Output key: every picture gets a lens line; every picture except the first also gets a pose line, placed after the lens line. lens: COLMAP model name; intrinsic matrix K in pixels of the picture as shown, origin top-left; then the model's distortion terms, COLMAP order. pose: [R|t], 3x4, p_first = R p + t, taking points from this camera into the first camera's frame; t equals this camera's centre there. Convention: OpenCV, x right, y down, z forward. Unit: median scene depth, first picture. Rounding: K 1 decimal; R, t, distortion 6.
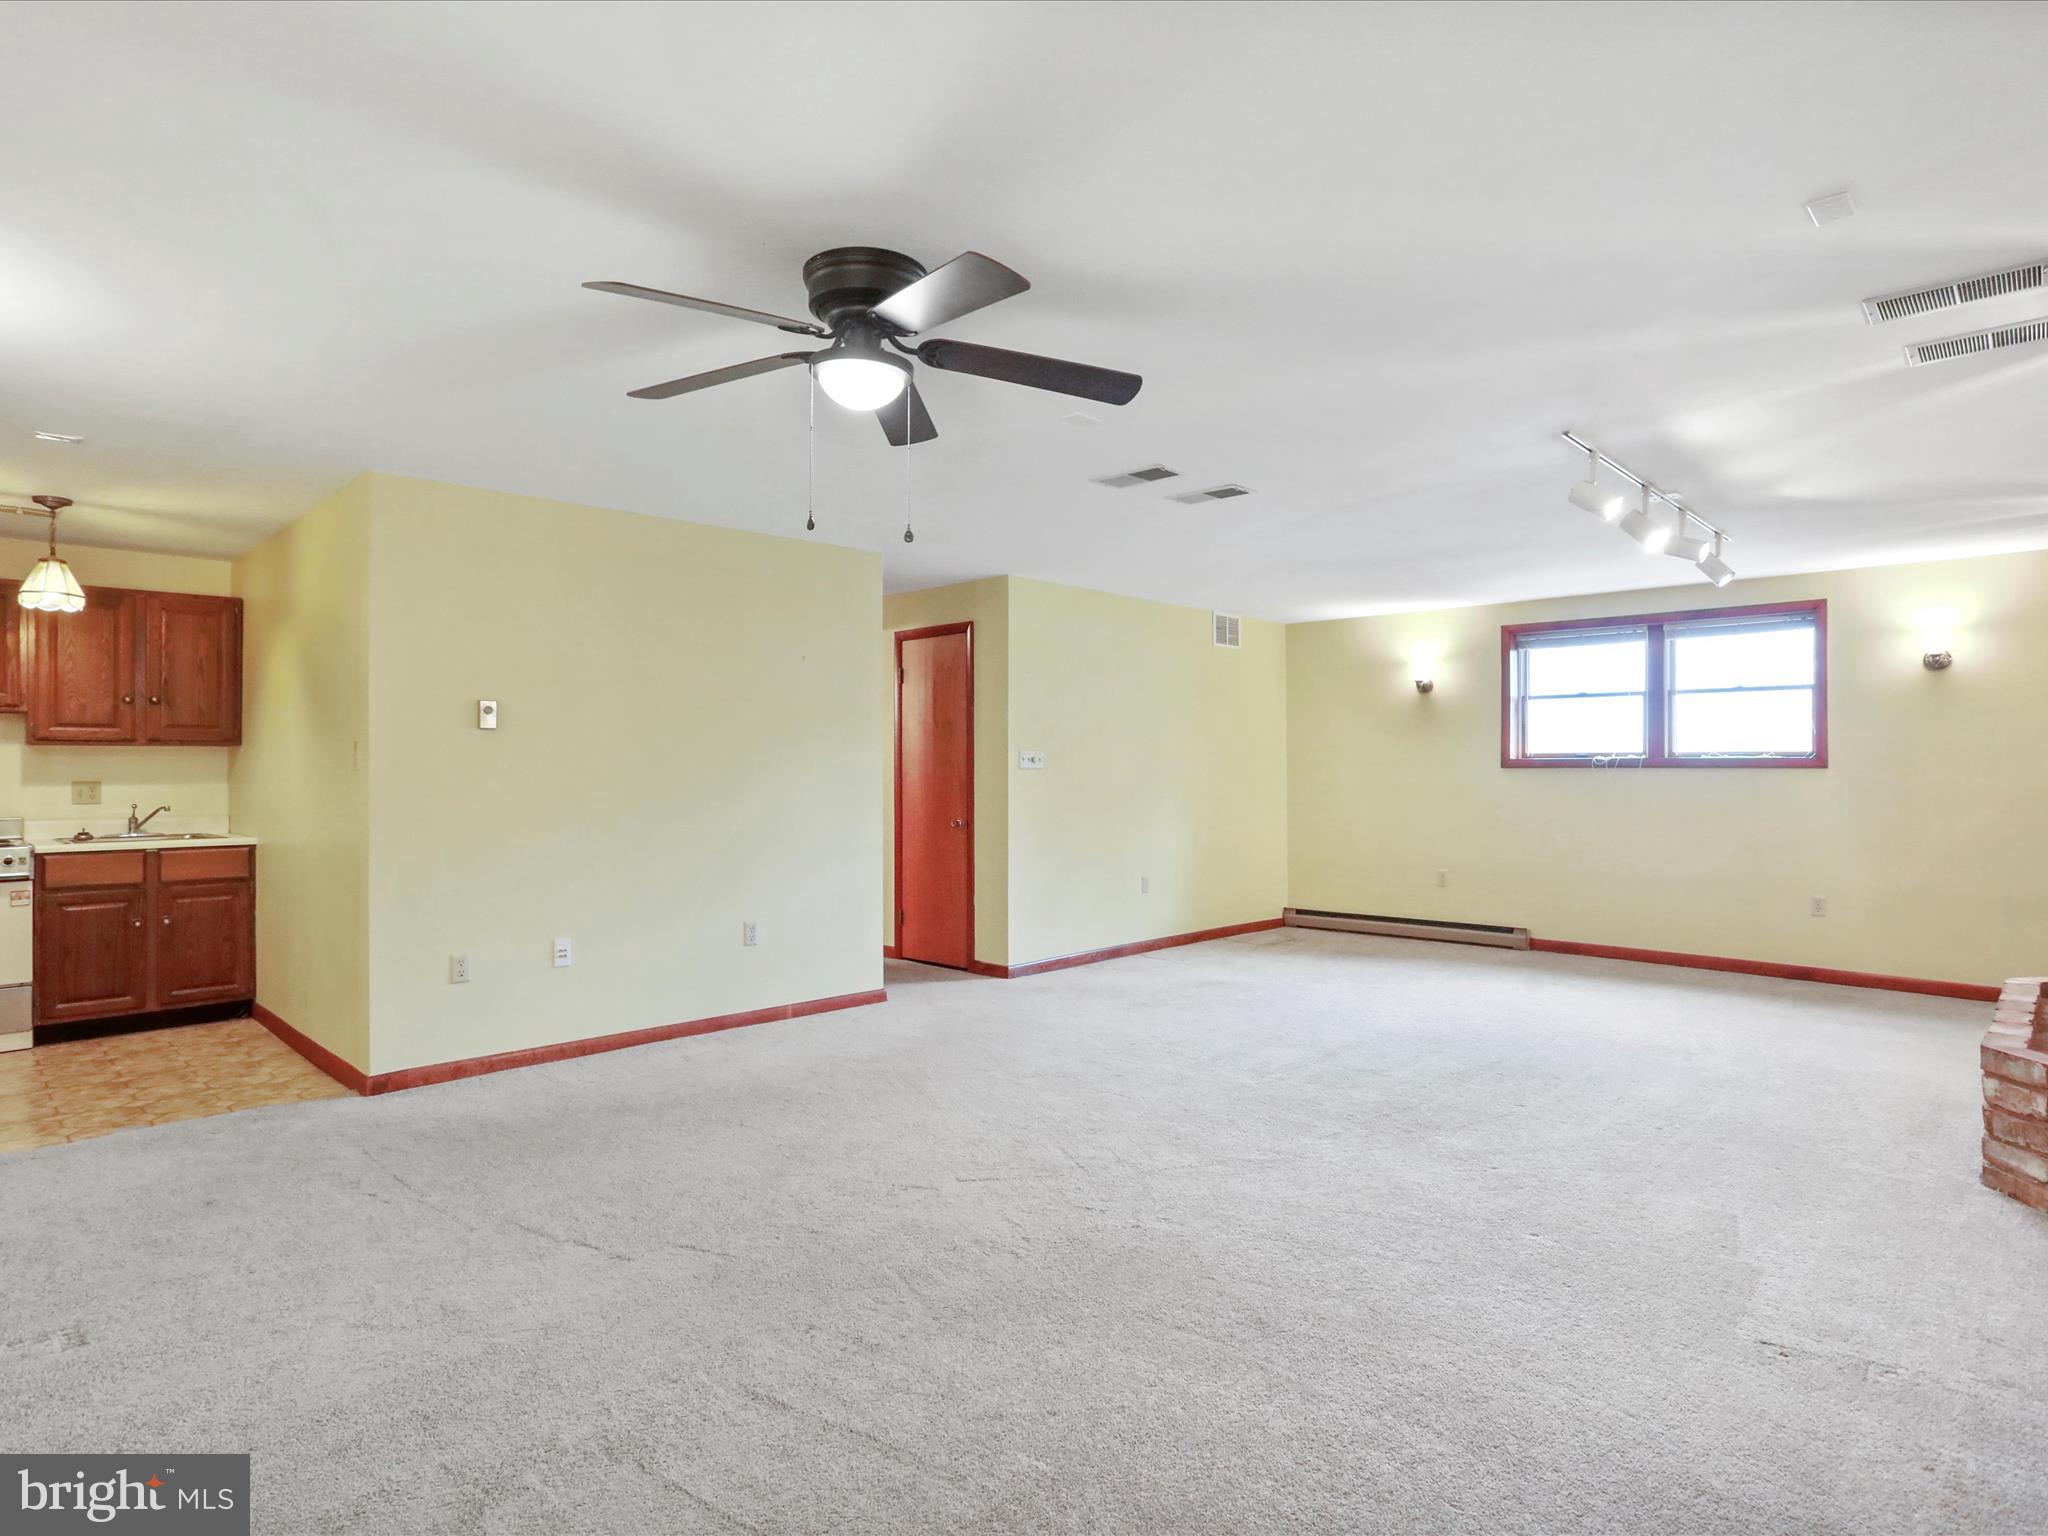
lens RADIAL K [[1135.0, 0, 1019.4], [0, 1135.0, 774.0], [0, 0, 1]] dist [-0.072478, 0.047164]
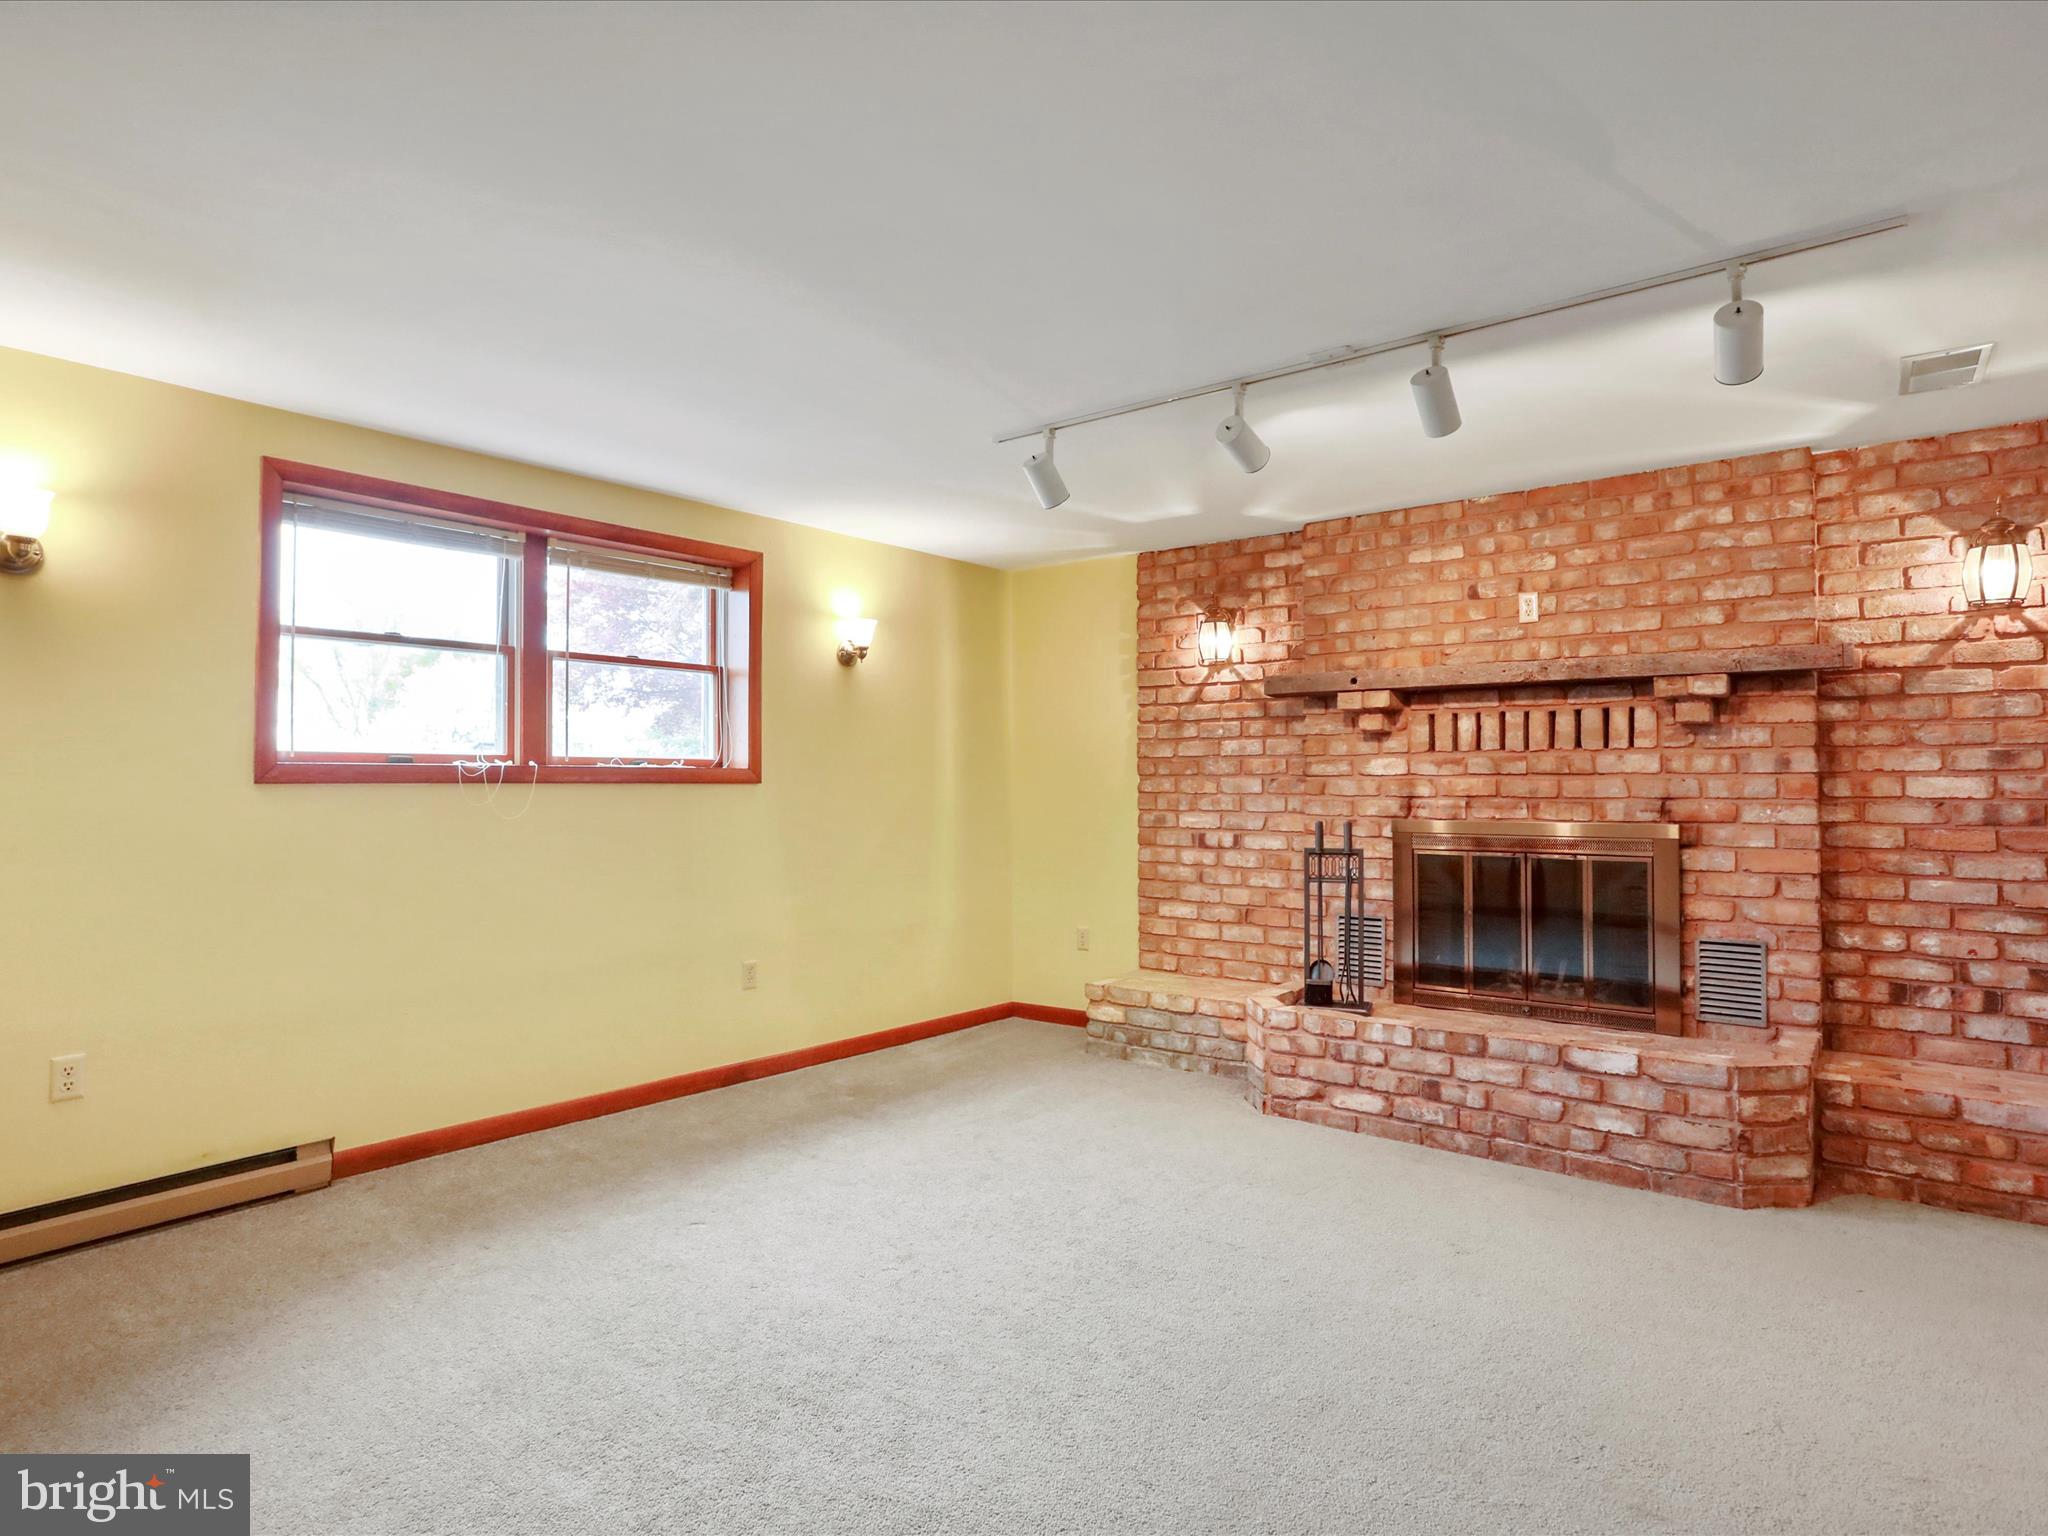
lens RADIAL K [[1129.9, 0, 983.0], [0, 1129.9, 768.3], [0, 0, 1]] dist [0.001396, 0.001393]
pose [[-0.097516, 0.009612, 0.995188, -0.030935], [0.005144, 0.999945, -0.009154, -0.006359], [-0.995221, 0.004226, -0.097560, 0.816678]]
